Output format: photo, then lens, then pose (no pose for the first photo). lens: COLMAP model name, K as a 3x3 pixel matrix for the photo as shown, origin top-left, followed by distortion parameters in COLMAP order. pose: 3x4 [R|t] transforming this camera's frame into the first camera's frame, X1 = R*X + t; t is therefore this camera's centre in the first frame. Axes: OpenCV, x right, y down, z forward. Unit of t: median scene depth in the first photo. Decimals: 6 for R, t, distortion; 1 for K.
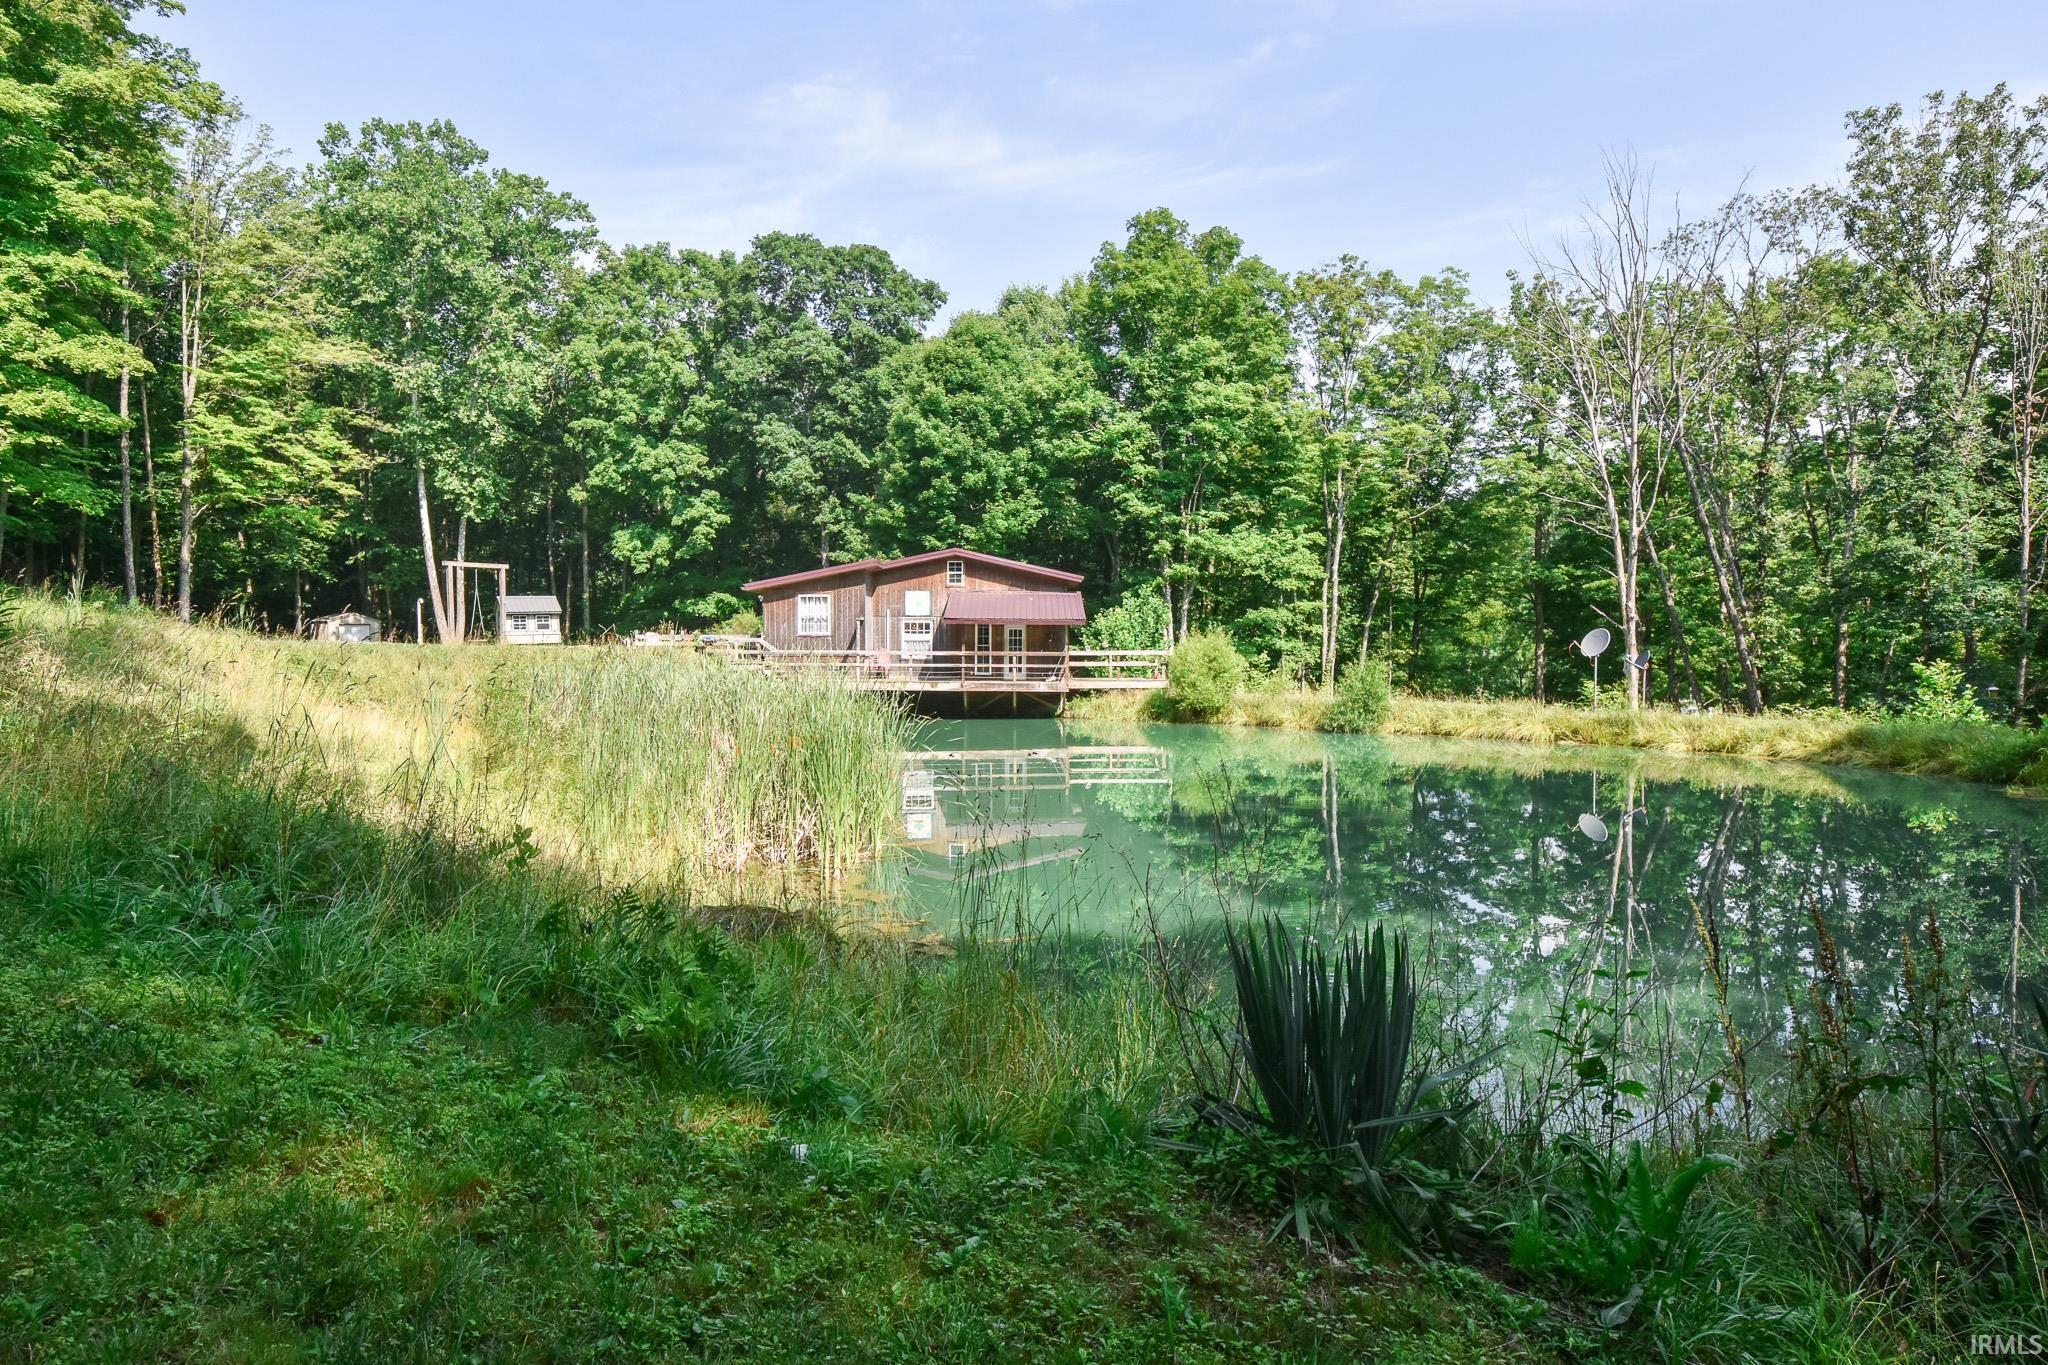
lens RADIAL K [[1143.7, 0, 1022.0], [0, 1143.7, 685.1], [0, 0, 1]] dist [-0.001086, -0.000138]
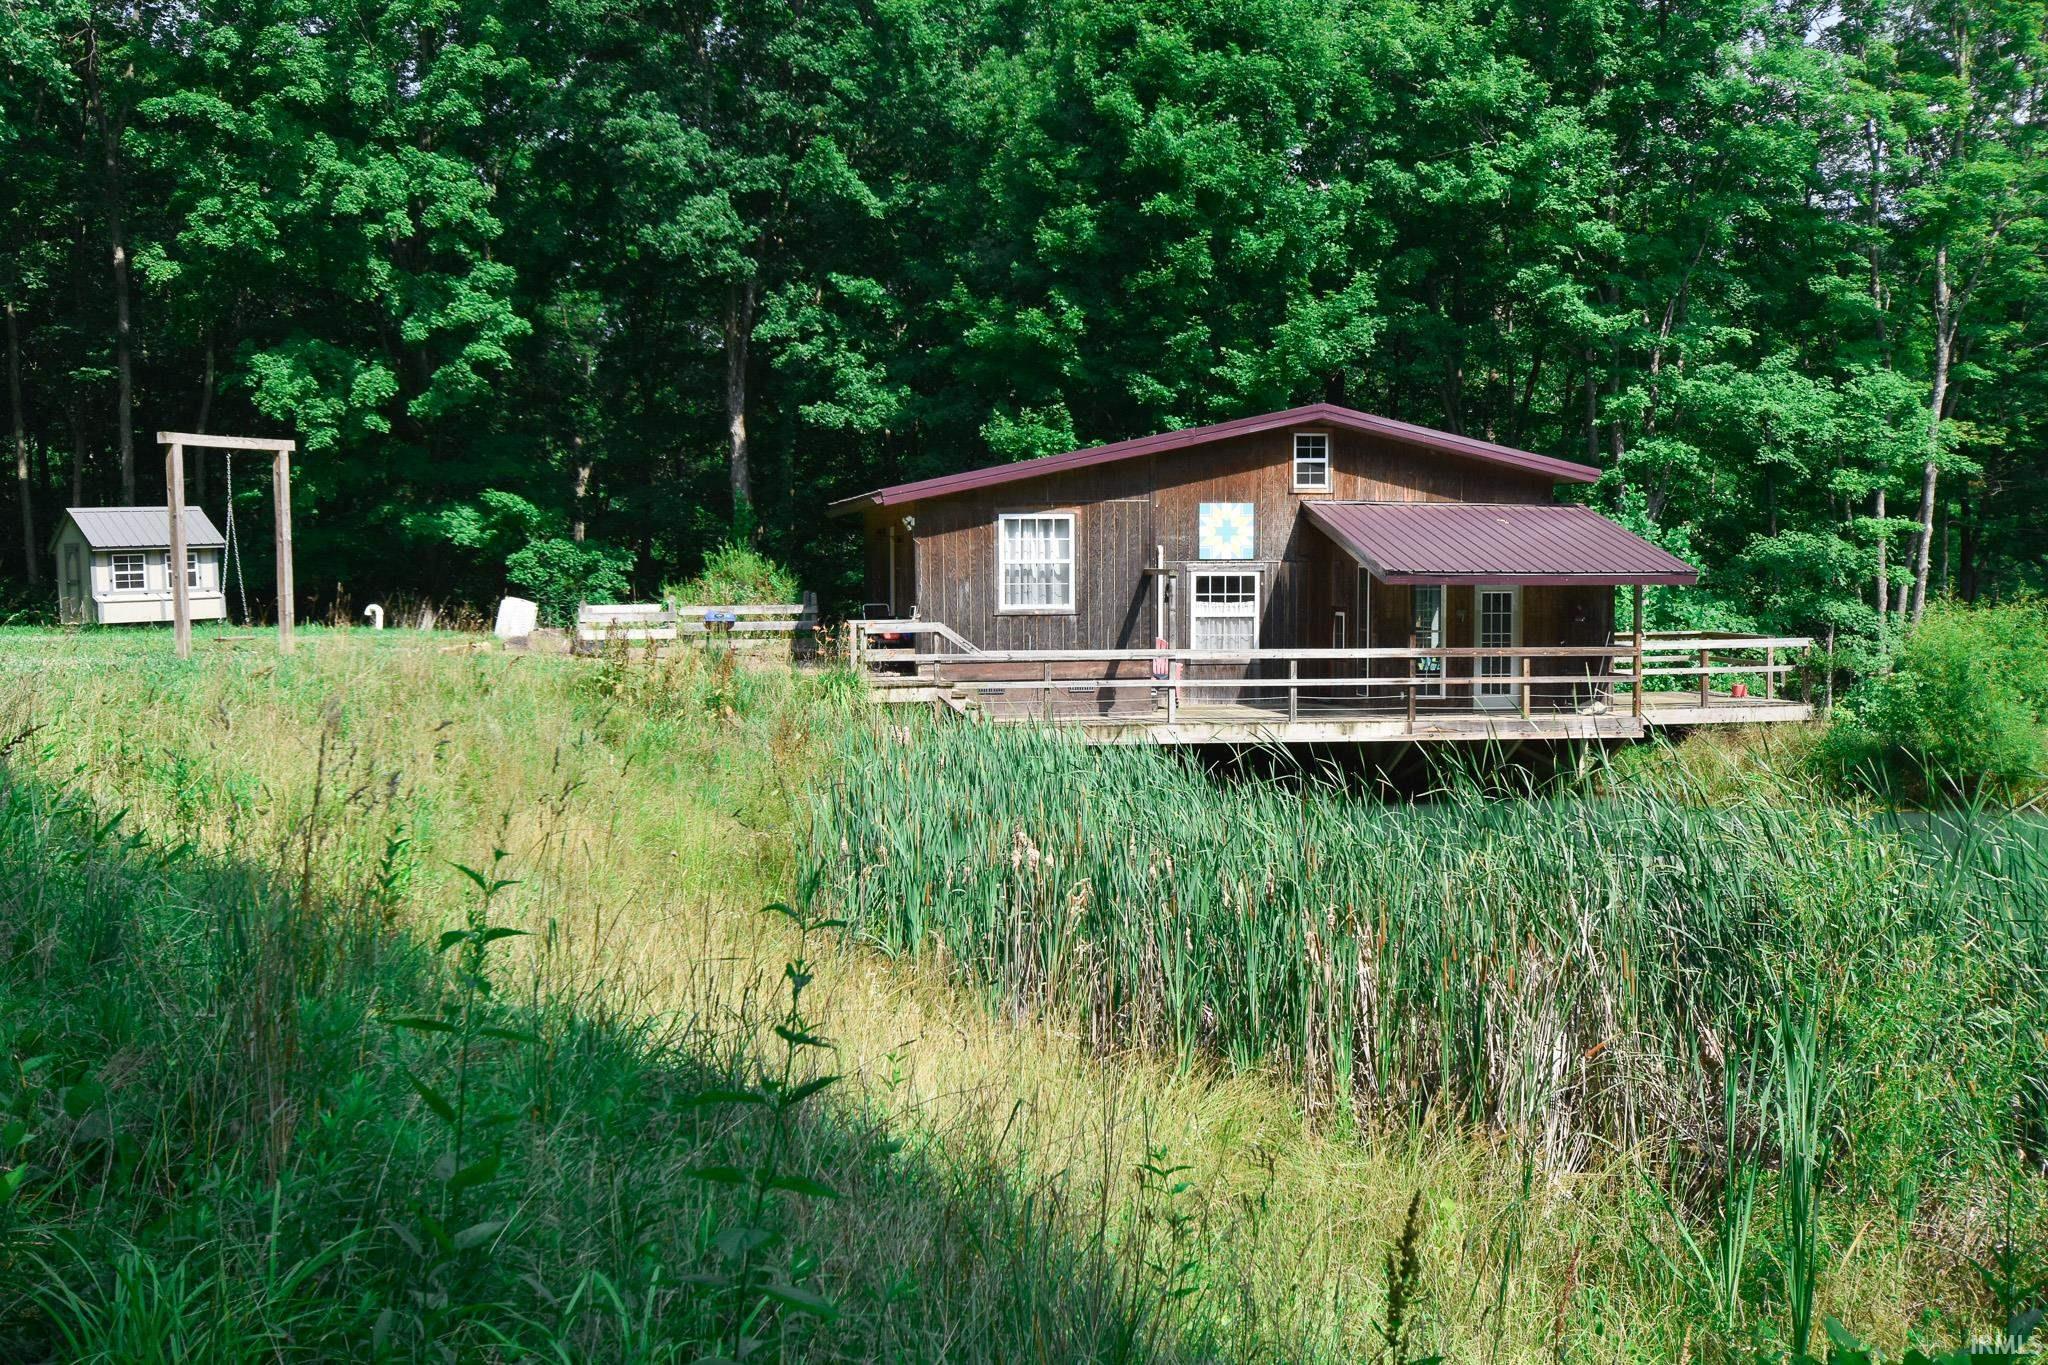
lens RADIAL K [[2055.9, 0, 1025.1], [0, 2055.9, 679.9], [0, 0, 1]] dist [-0.004550, 0.000000]
pose [[0.985073, -0.015620, 0.171427, -0.261339], [0.011942, 0.999676, 0.022462, -0.030094], [-0.171722, -0.020079, 0.984941, 0.221363]]
